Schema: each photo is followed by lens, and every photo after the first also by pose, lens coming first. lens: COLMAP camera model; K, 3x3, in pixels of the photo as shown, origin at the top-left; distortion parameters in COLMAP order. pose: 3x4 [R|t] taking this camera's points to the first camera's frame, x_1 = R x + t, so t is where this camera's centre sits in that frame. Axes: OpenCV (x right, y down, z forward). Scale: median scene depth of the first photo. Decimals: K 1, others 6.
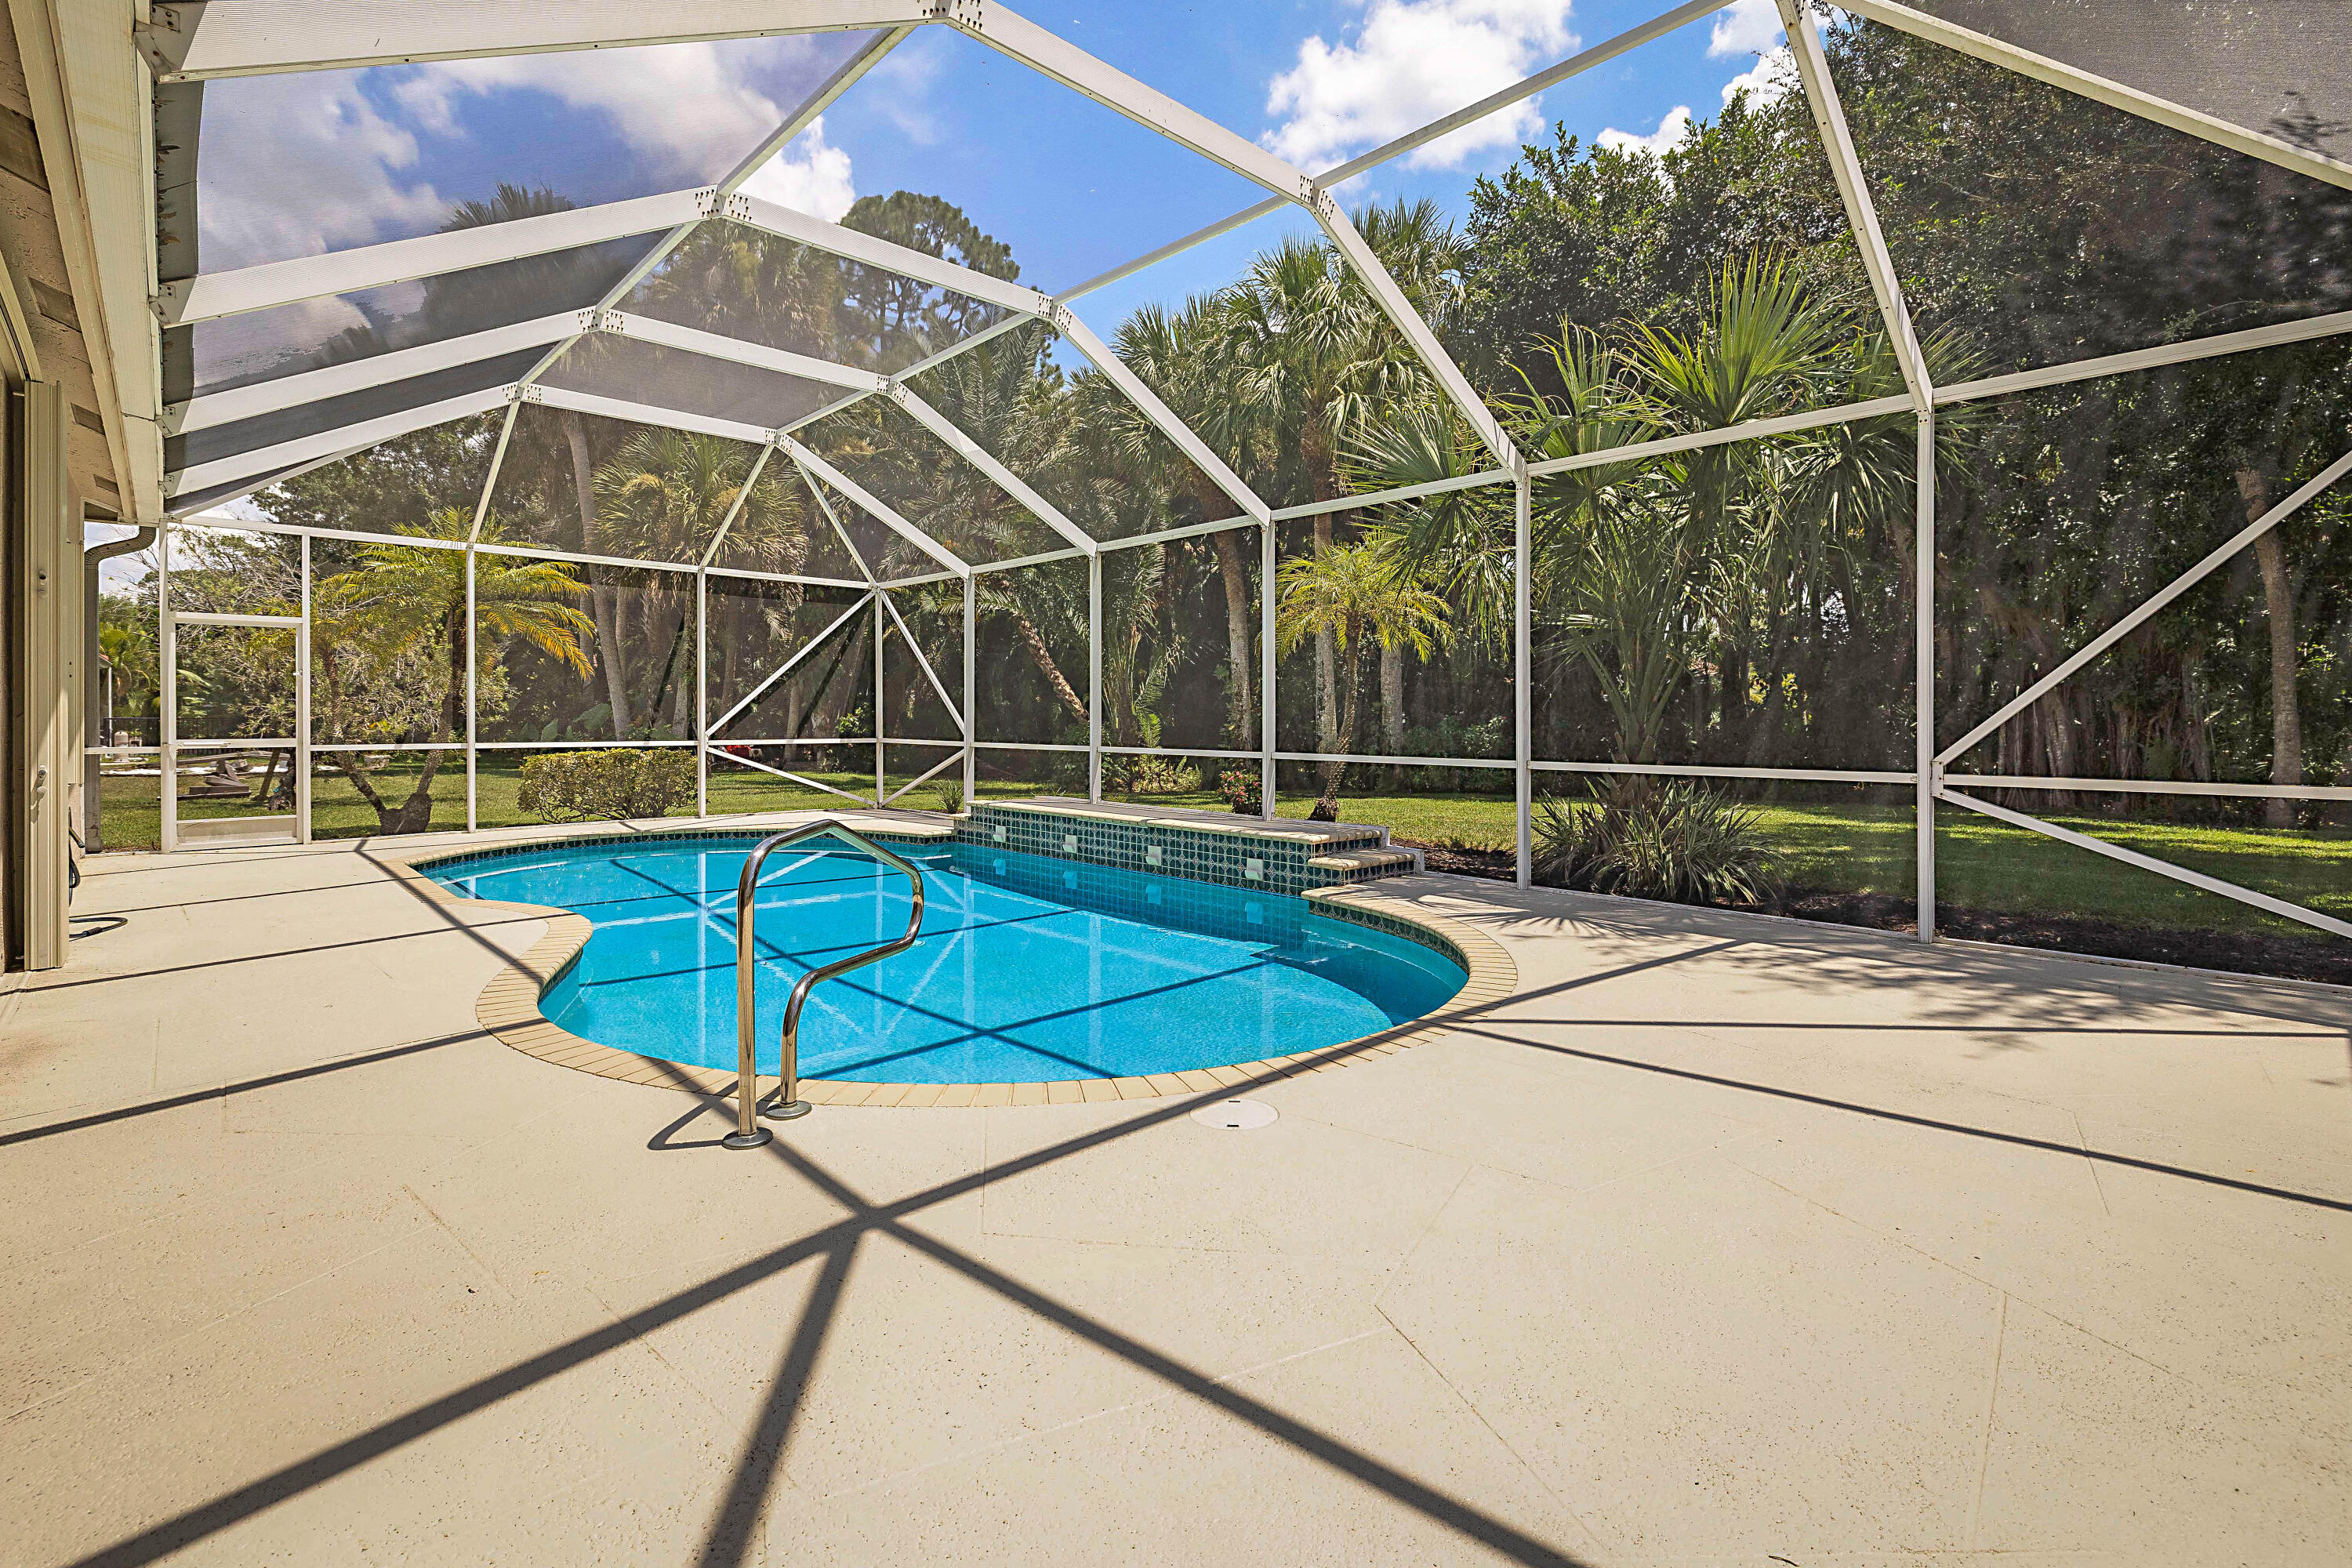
lens RADIAL K [[1063.8, 0, 1178.1], [0, 1063.8, 725.7], [0, 0, 1]] dist [-0.000360, -0.000004]
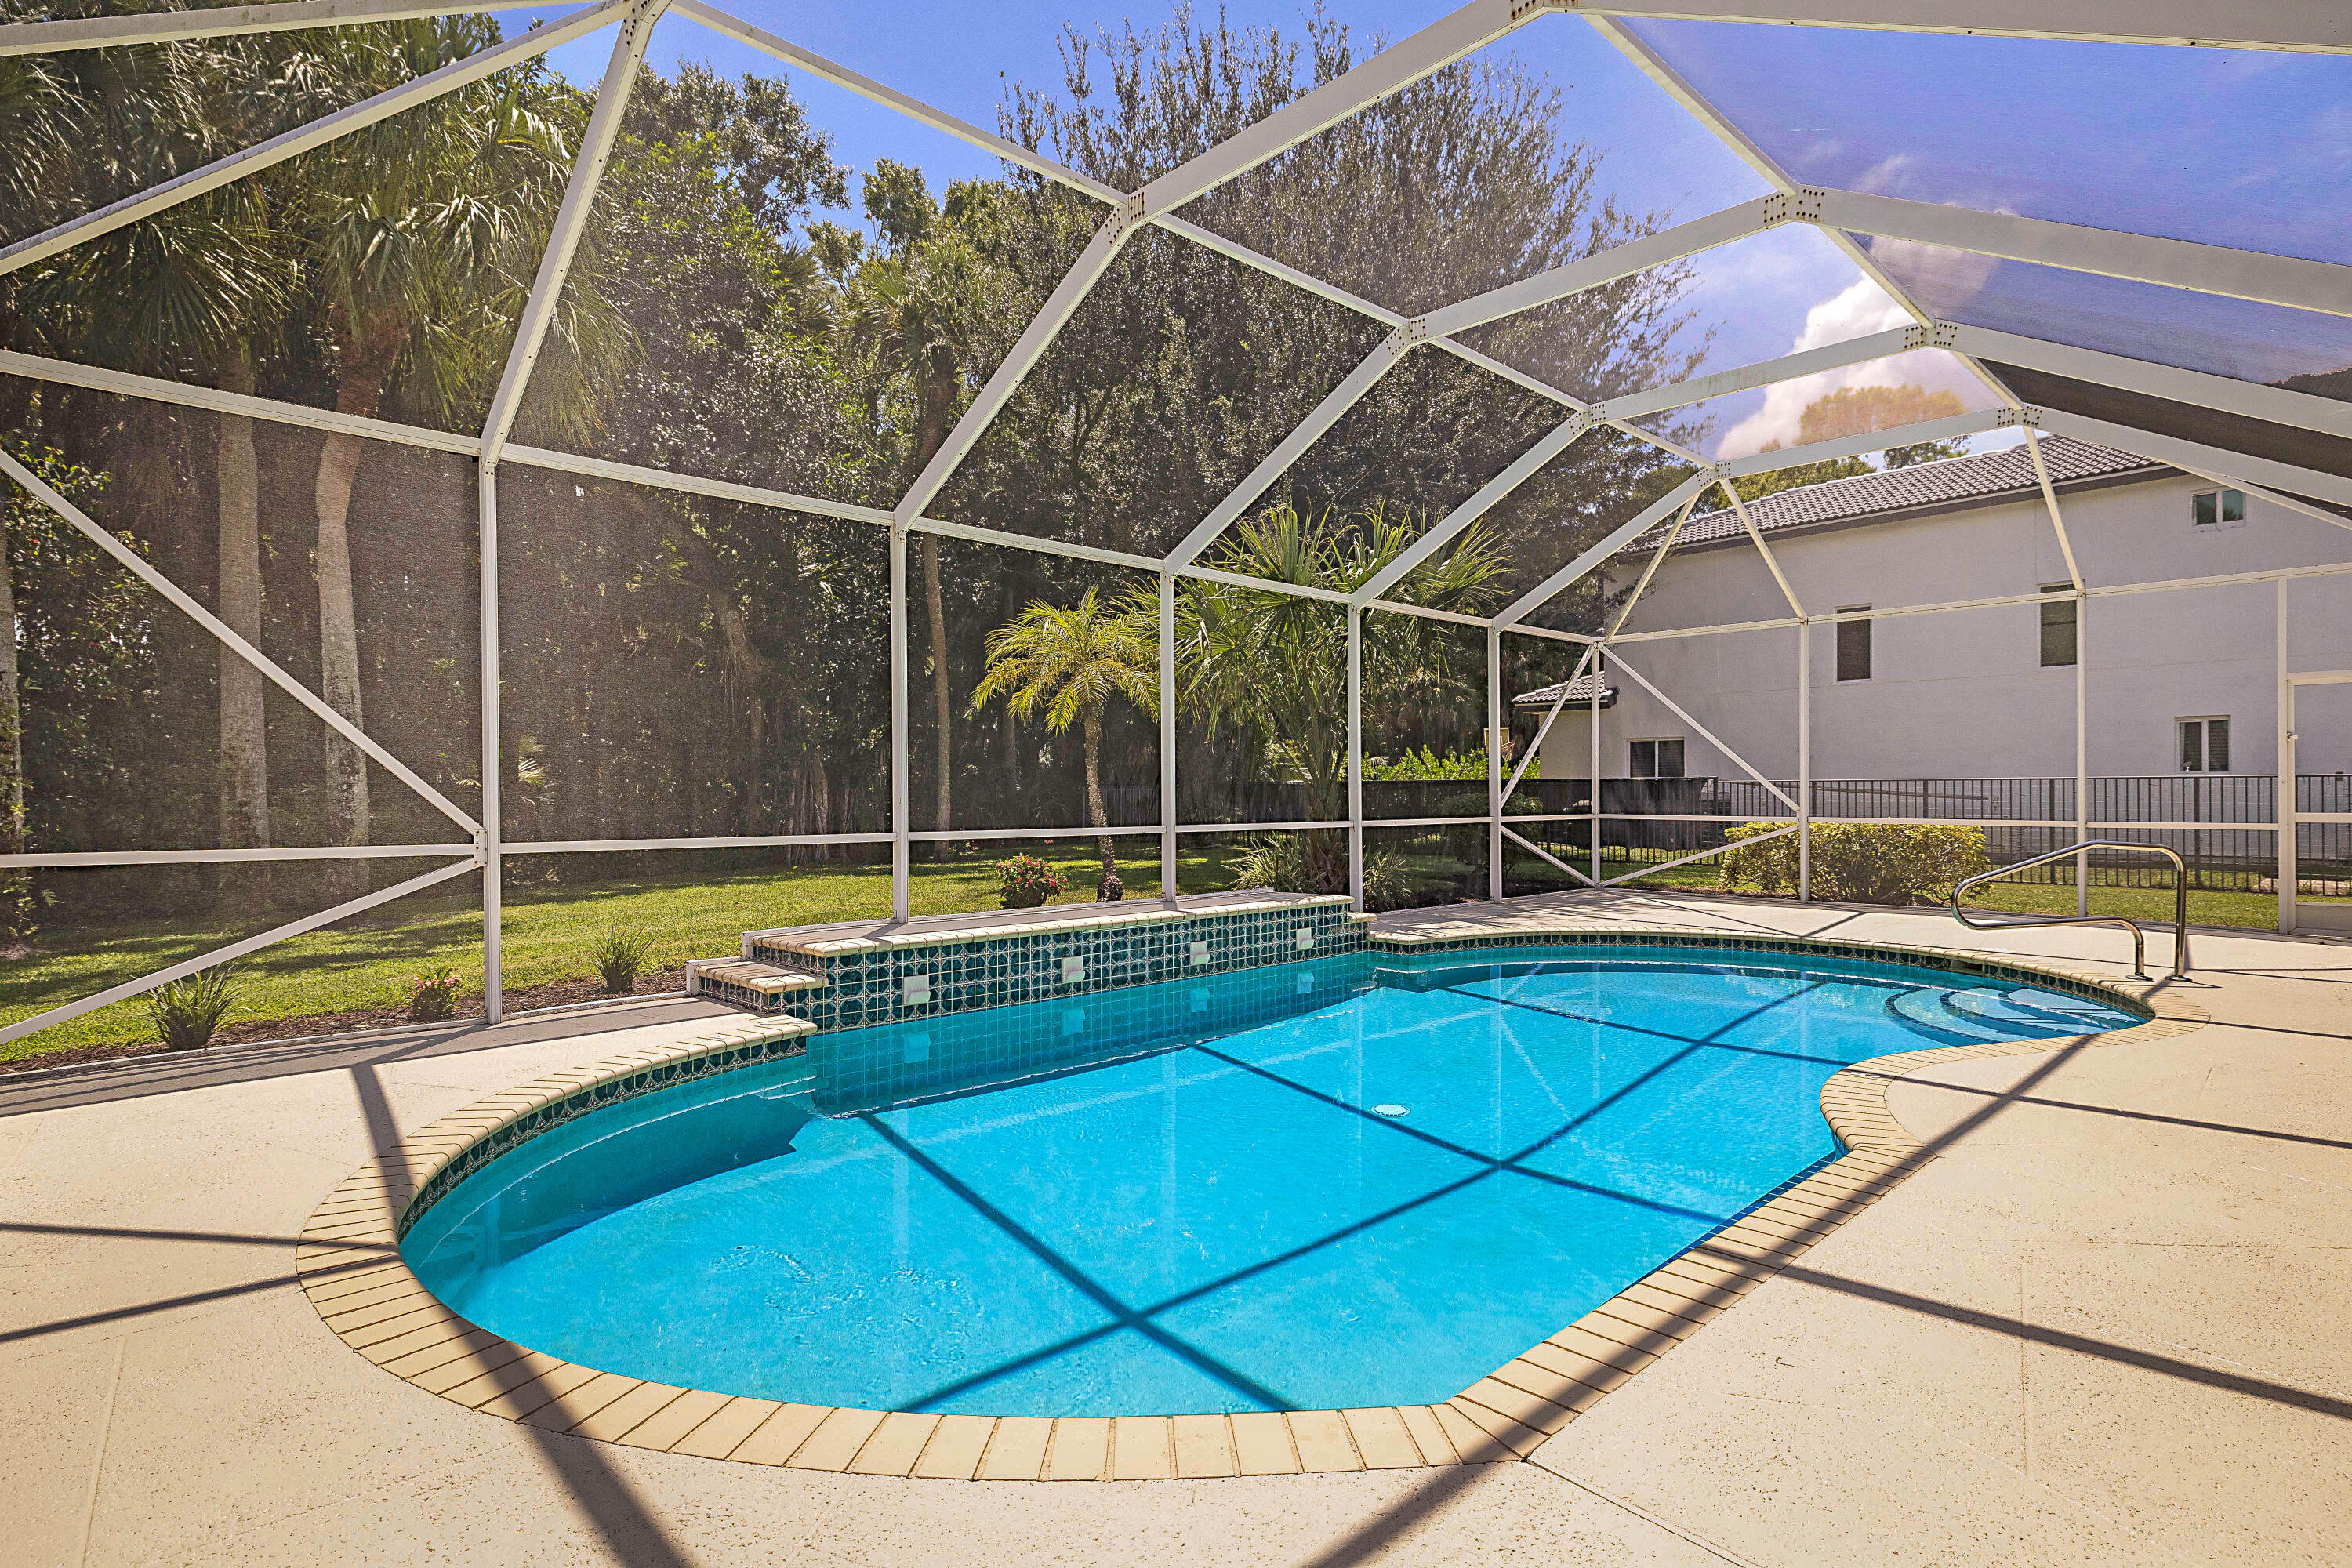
lens RADIAL K [[1187.6, 0, 1176.0], [0, 1187.6, 784.0], [0, 0, 1]] dist [-0.019008, -0.000145]
pose [[0.007966, 0.002986, 0.999964, -0.911099], [0.006929, 0.999971, -0.003041, -0.007369], [-0.999944, 0.006953, 0.007945, 0.966179]]
